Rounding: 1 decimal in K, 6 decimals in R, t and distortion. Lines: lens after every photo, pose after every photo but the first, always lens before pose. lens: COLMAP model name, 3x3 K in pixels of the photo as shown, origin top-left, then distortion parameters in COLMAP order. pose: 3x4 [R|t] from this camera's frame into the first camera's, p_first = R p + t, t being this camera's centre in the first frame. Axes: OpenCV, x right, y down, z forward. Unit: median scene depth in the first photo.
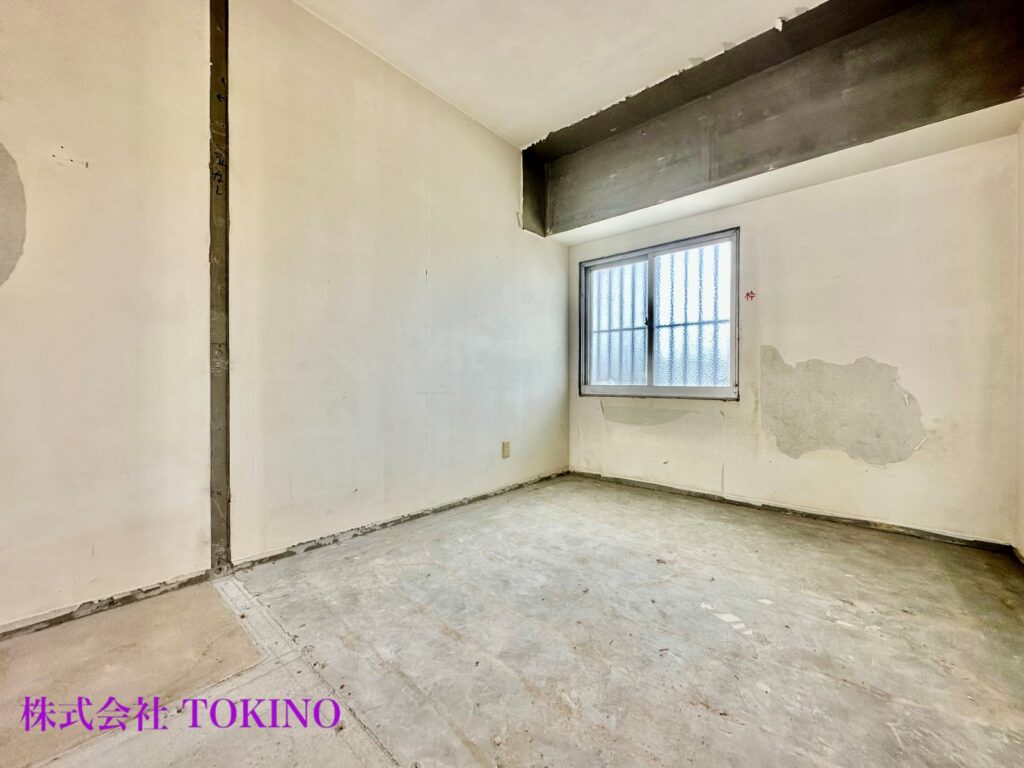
lens RADIAL K [[409.0, 0, 511.6], [0, 409.0, 384.9], [0, 0, 1]] dist [-0.005265, 0.001531]
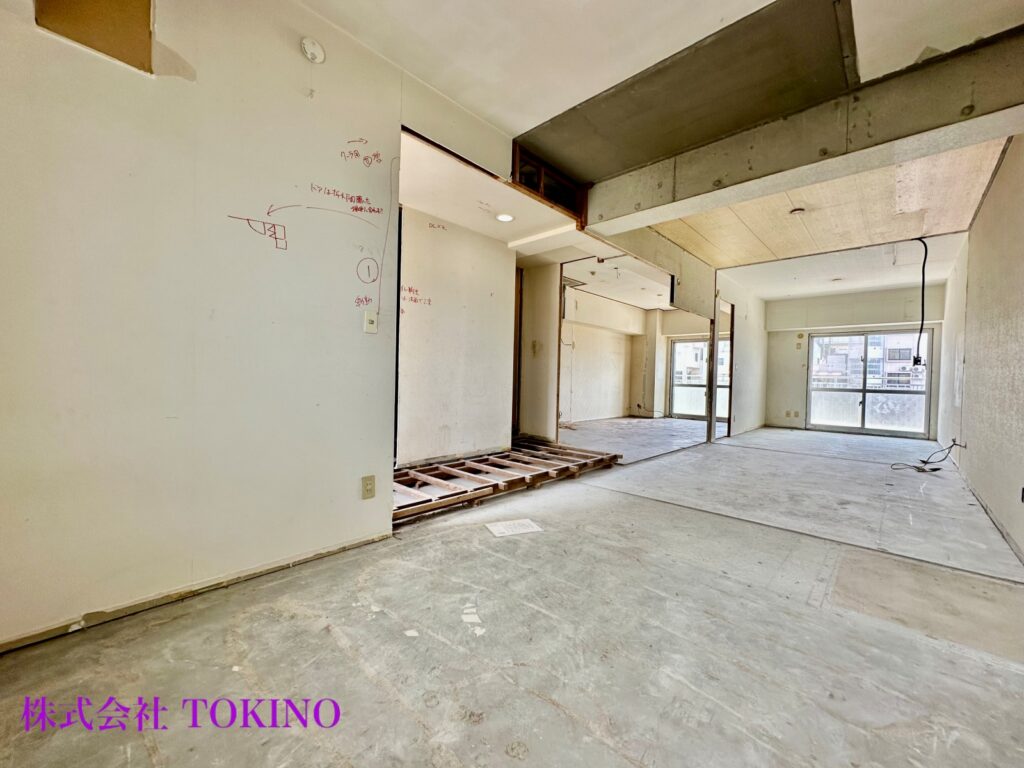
lens RADIAL K [[409.0, 0, 511.6], [0, 409.0, 384.9], [0, 0, 1]] dist [-0.005265, 0.001531]
pose [[-0.999152, -0.026514, 0.031497, 0.281590], [-0.025653, 0.999295, 0.027421, -0.055735], [-0.032202, 0.026590, -0.999128, 1.432482]]
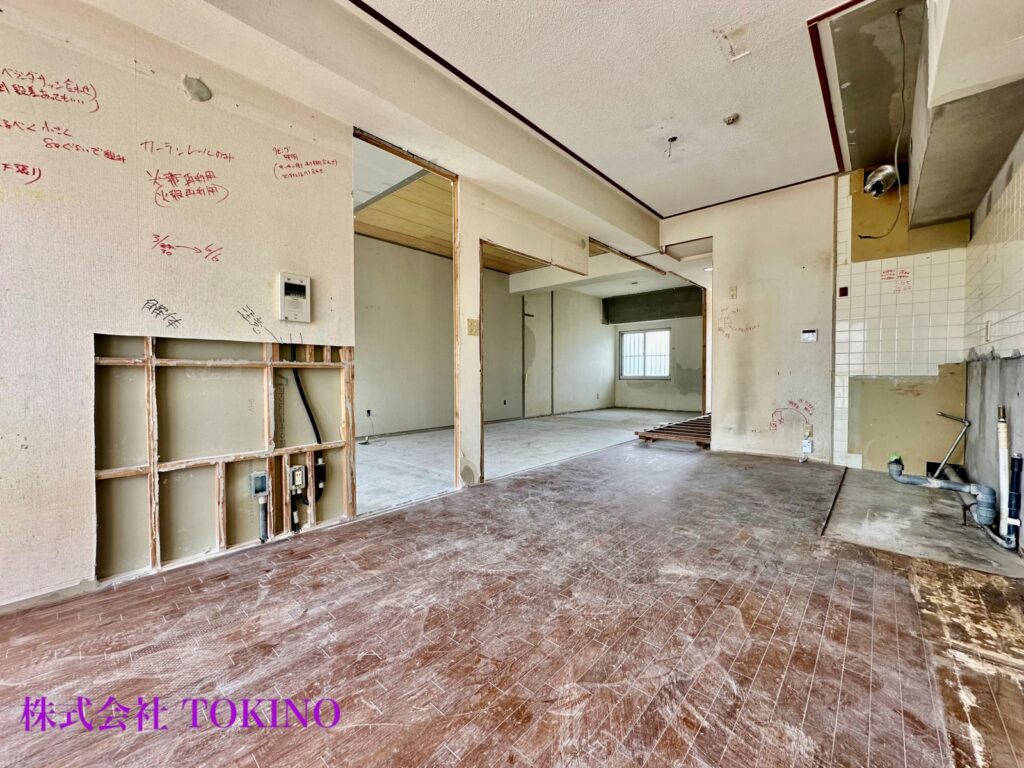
lens RADIAL K [[409.0, 0, 511.6], [0, 409.0, 384.9], [0, 0, 1]] dist [-0.005265, 0.001531]
pose [[0.999949, -0.004300, -0.009159, -0.946342], [0.004456, 0.999844, 0.017072, 0.019993], [0.009084, -0.017112, 0.999812, -3.124374]]
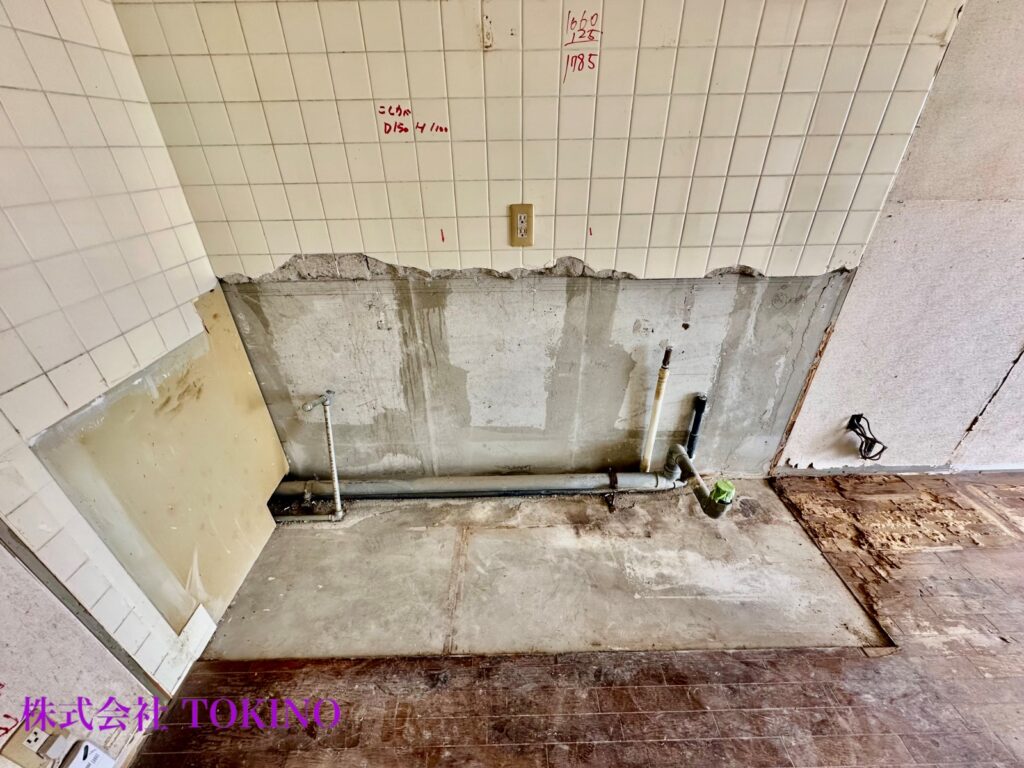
lens RADIAL K [[409.0, 0, 511.6], [0, 409.0, 384.9], [0, 0, 1]] dist [-0.005265, 0.001531]
pose [[-0.675486, -0.369400, 0.638171, -0.048664], [0.018504, 0.856702, 0.515480, -0.218300], [-0.737140, 0.360009, -0.571855, -1.502106]]
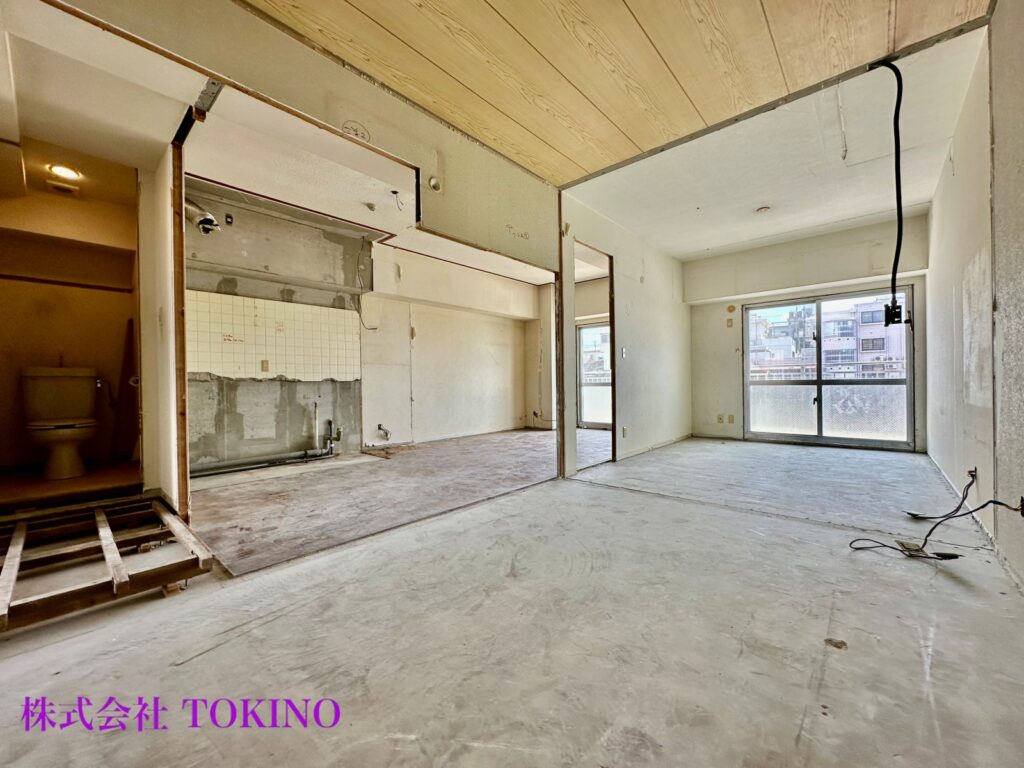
lens RADIAL K [[409.0, 0, 511.6], [0, 409.0, 384.9], [0, 0, 1]] dist [-0.005265, 0.001531]
pose [[-0.999932, 0.011641, -0.000353, -0.869799], [0.011635, 0.999837, 0.013809, -0.024109], [0.000513, 0.013804, -0.999905, 0.189204]]
